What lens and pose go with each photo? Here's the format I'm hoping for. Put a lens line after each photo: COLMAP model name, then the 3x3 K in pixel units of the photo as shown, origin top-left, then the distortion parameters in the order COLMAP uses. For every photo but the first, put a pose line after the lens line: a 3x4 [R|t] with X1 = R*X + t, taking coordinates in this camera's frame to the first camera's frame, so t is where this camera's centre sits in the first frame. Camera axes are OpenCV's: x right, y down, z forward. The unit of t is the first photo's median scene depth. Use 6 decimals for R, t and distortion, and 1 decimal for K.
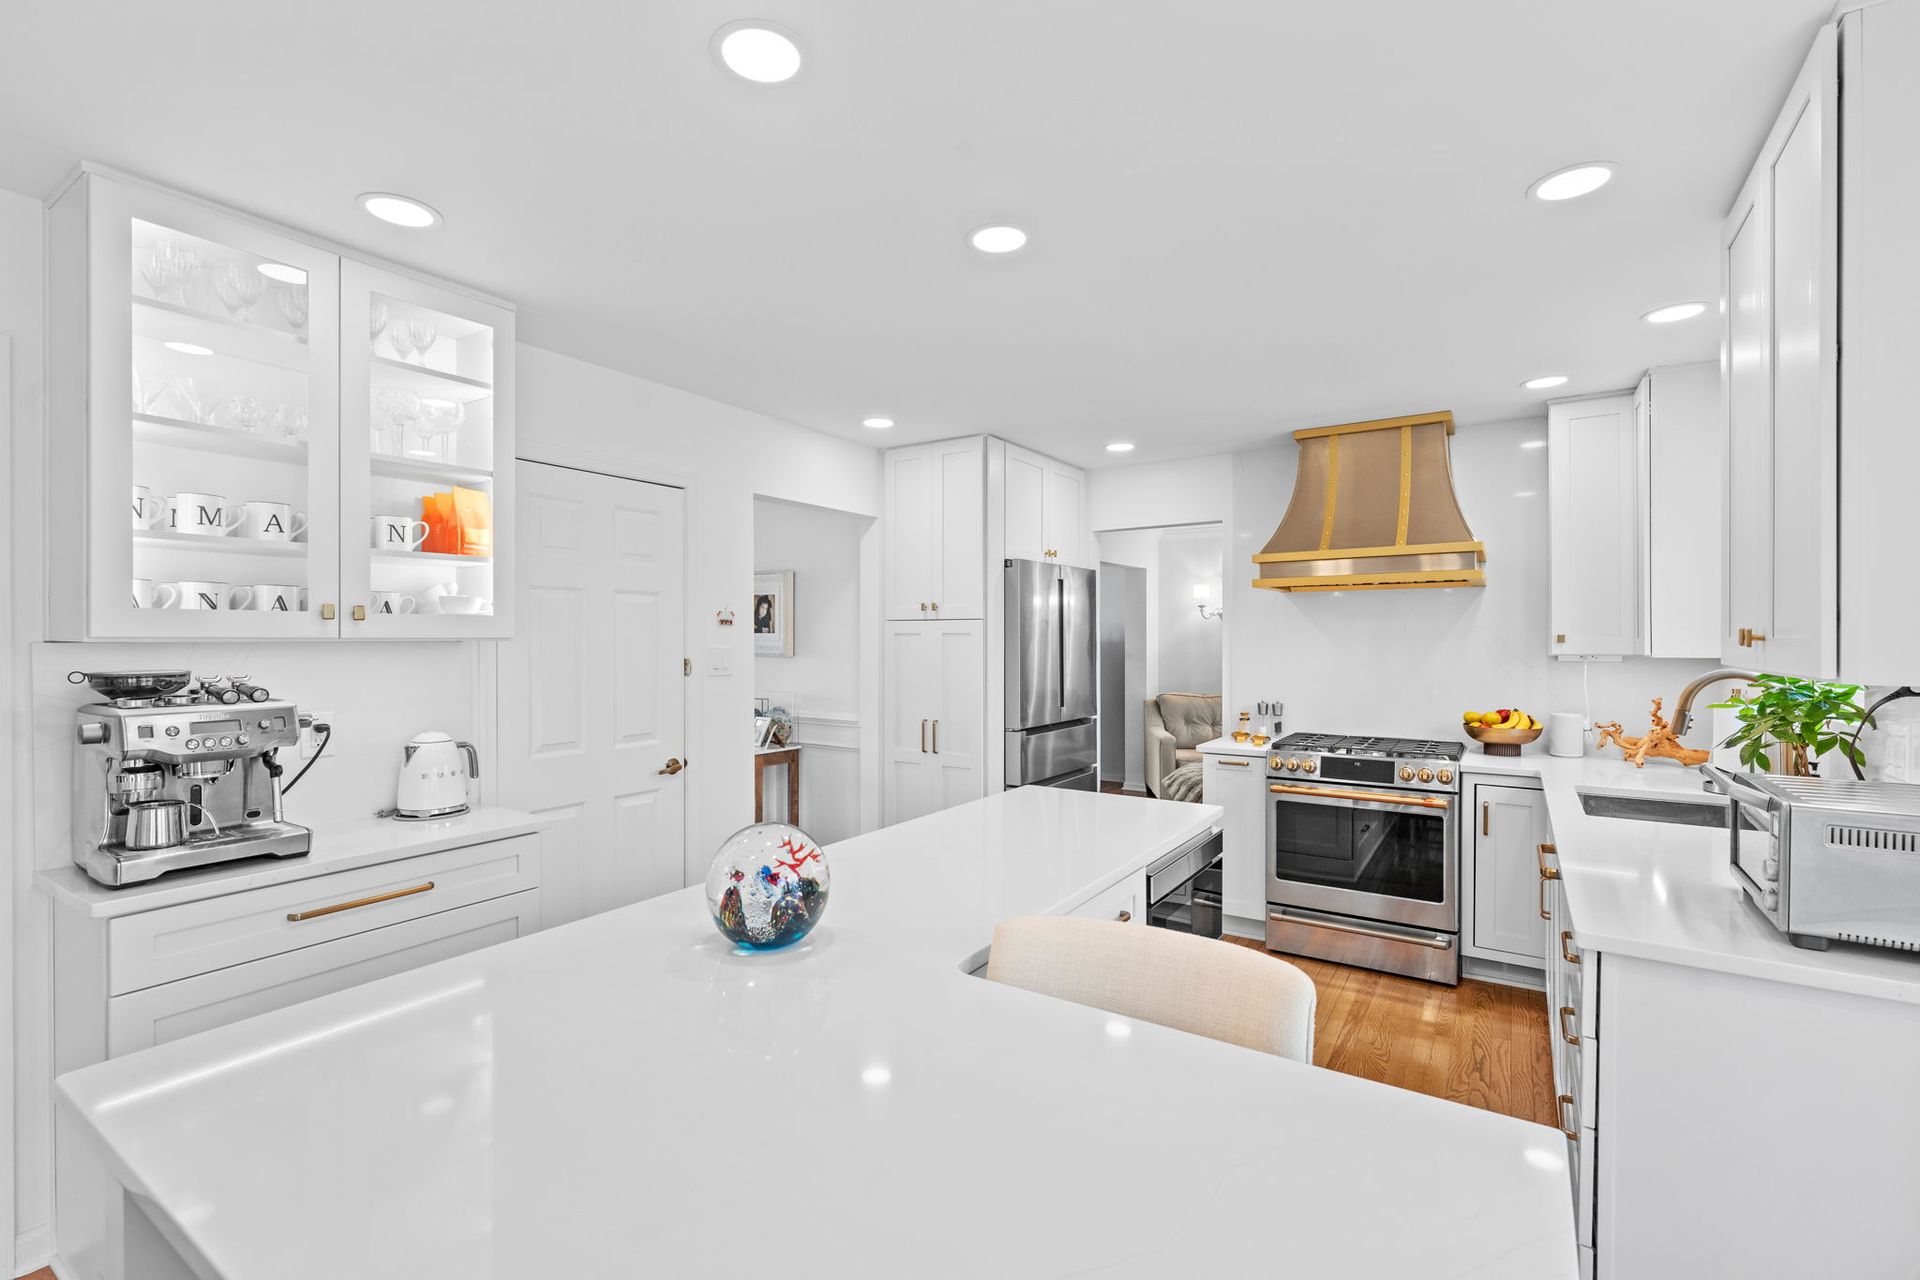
lens RADIAL K [[848.0, 0, 958.6], [0, 848.0, 641.3], [0, 0, 1]] dist [0.000383, -0.000312]
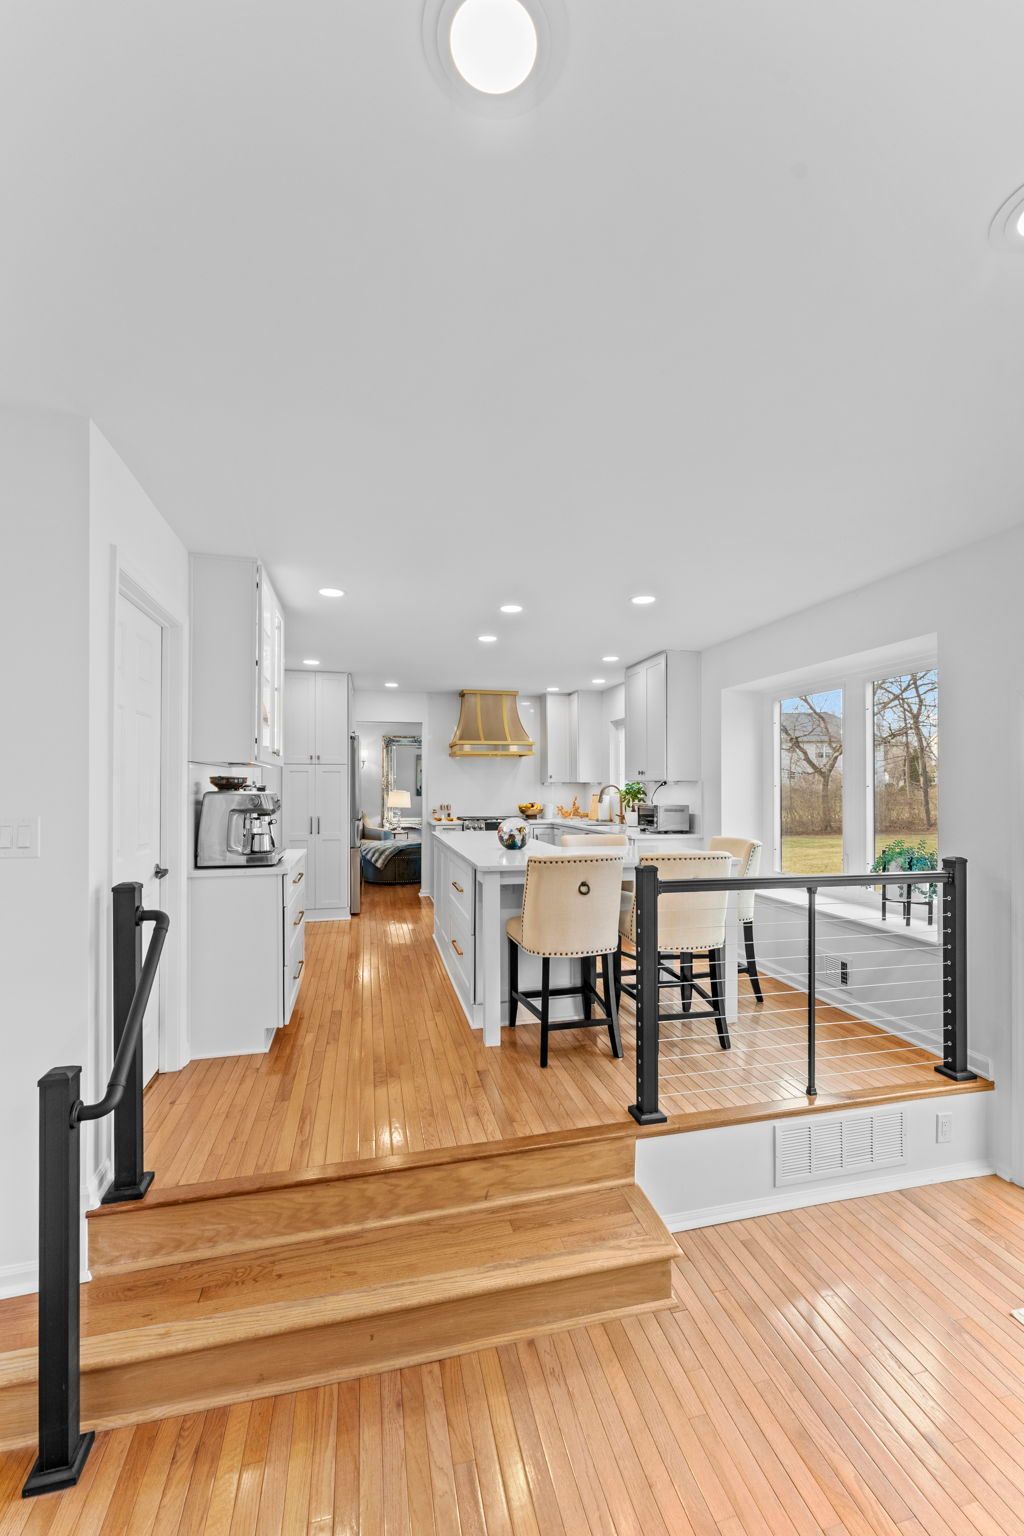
lens RADIAL K [[616.7, 0, 516.4], [0, 616.7, 778.3], [0, 0, 1]] dist [0.001333, -0.000164]
pose [[0.685359, 0.010816, 0.728125, -1.041400], [0.002003, 0.999858, -0.016738, 0.043183], [-0.728203, 0.012930, 0.685240, -0.408054]]
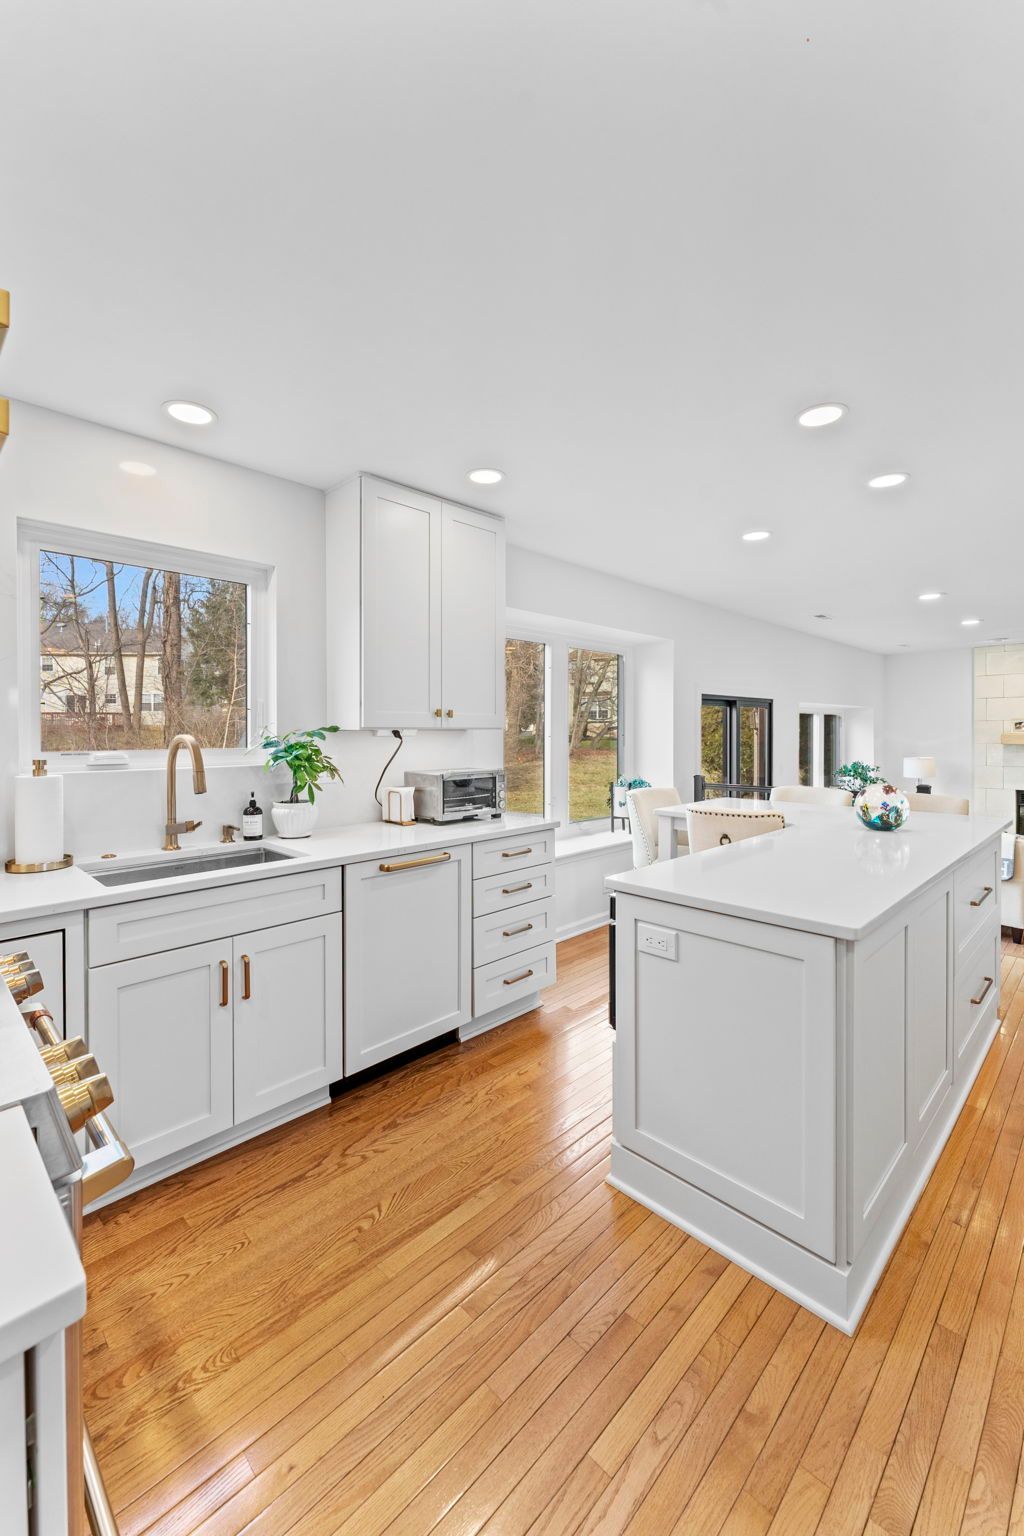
lens RADIAL K [[622.9, 0, 507.4], [0, 622.9, 739.3], [0, 0, 1]] dist [0.000464, -0.000911]
pose [[-0.977802, 0.000671, 0.209528, 0.232336], [0.004272, 0.999851, 0.016733, 0.021216], [-0.209485, 0.017257, -0.977659, 1.469374]]
